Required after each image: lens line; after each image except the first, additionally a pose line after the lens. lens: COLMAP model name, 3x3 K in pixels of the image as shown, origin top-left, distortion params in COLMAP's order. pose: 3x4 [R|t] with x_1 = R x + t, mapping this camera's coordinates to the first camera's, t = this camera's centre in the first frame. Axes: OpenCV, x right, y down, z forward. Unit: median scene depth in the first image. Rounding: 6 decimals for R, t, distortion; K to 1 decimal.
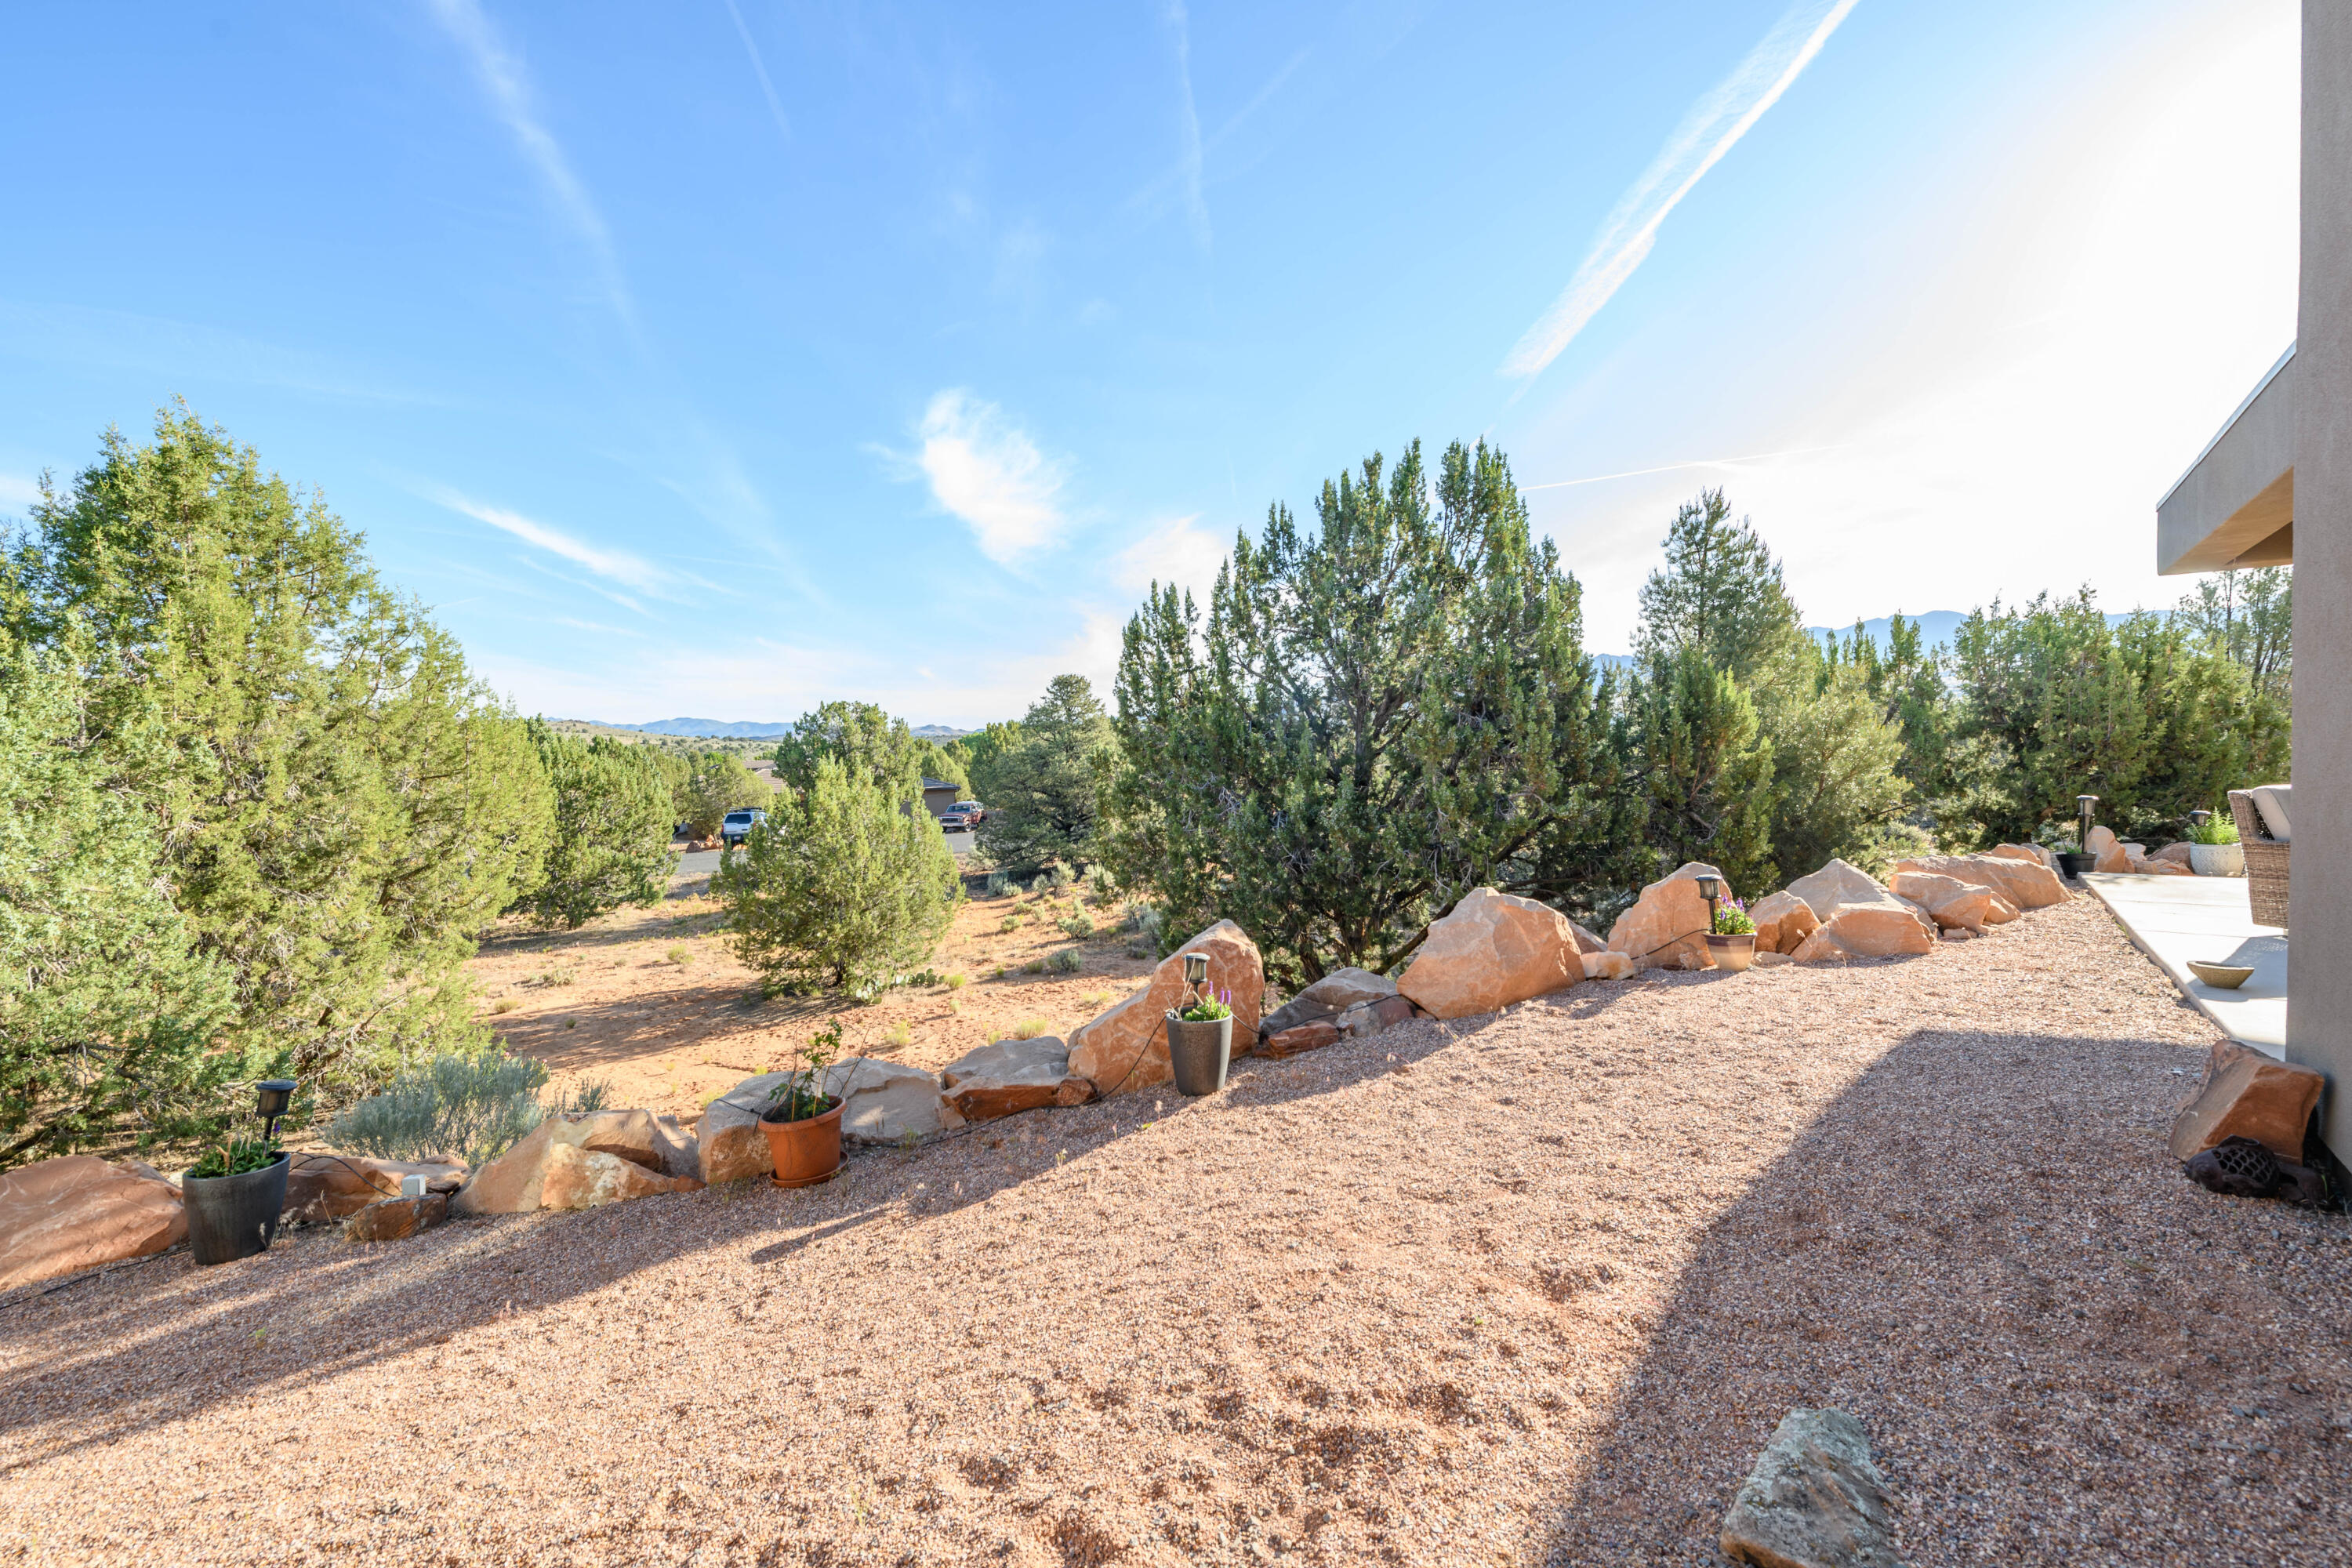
lens RADIAL K [[937.4, 0, 1164.3], [0, 937.4, 794.6], [0, 0, 1]] dist [-0.008712, 0.000322]
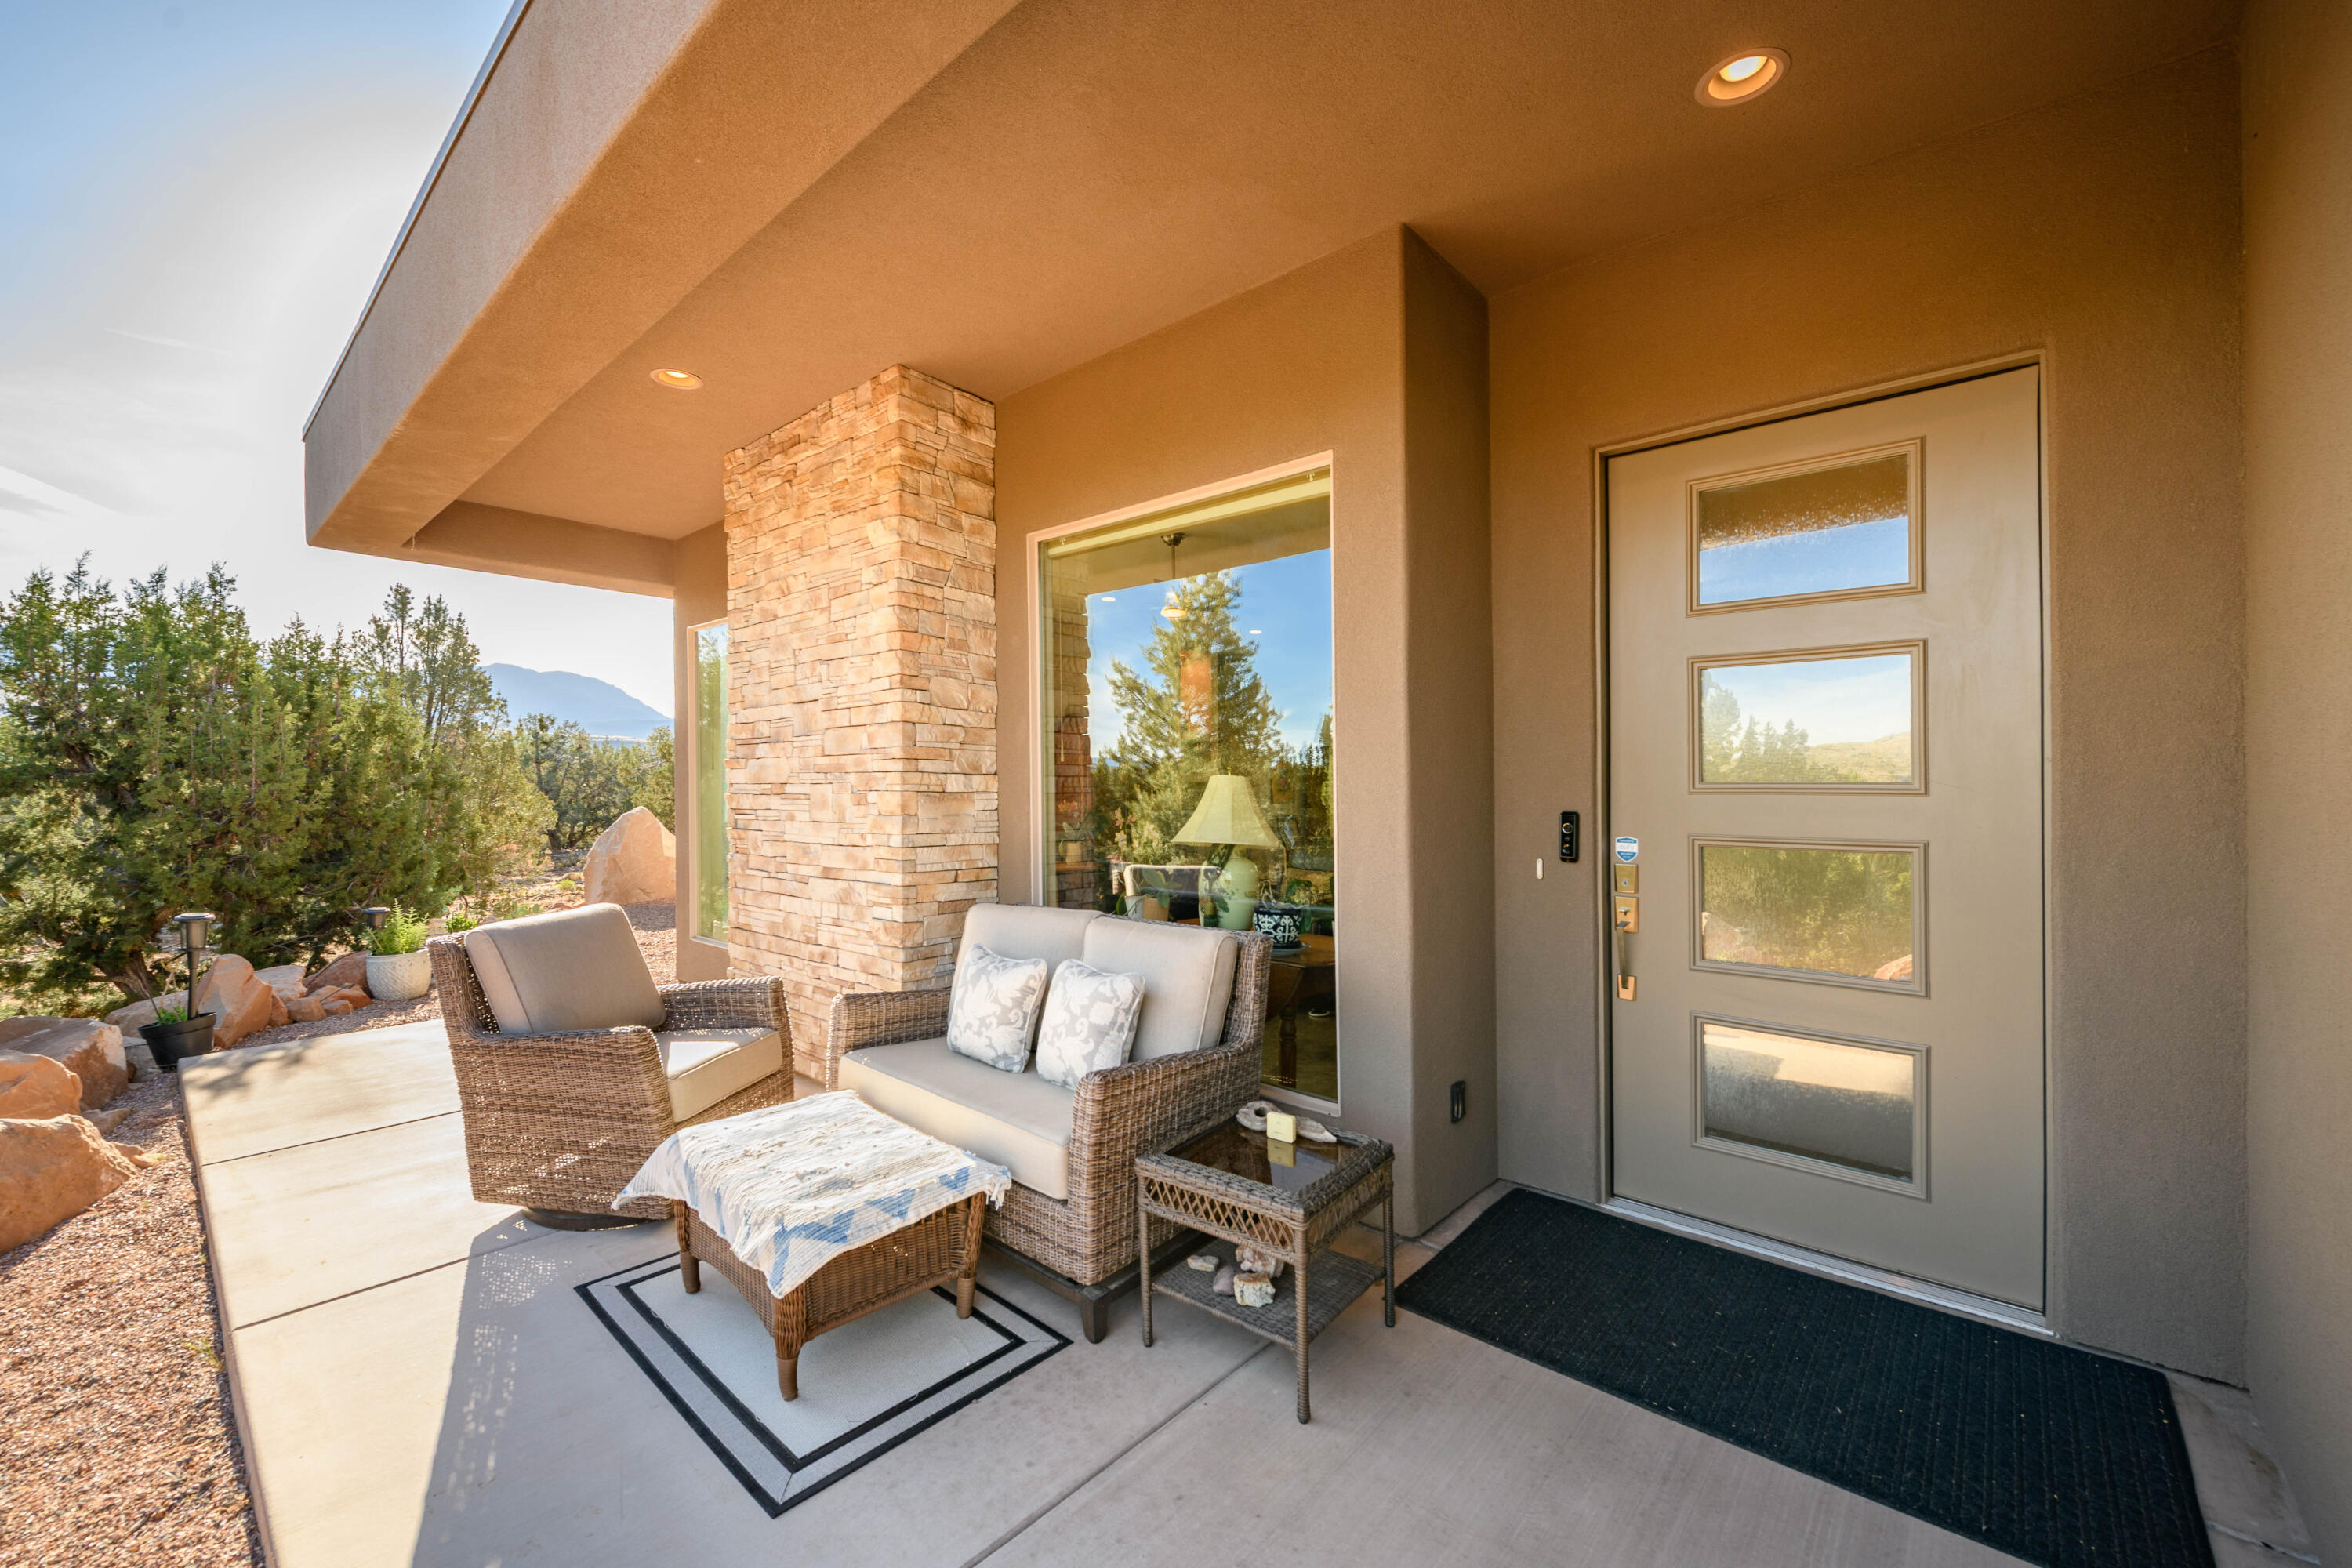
lens RADIAL K [[937.4, 0, 1165.6], [0, 937.4, 796.3], [0, 0, 1]] dist [-0.008712, 0.000322]
pose [[0.029670, 0.009602, 0.999514, 0.349865], [0.035711, 0.999305, -0.010660, -0.031419], [-0.998922, 0.036010, 0.029306, 0.310236]]
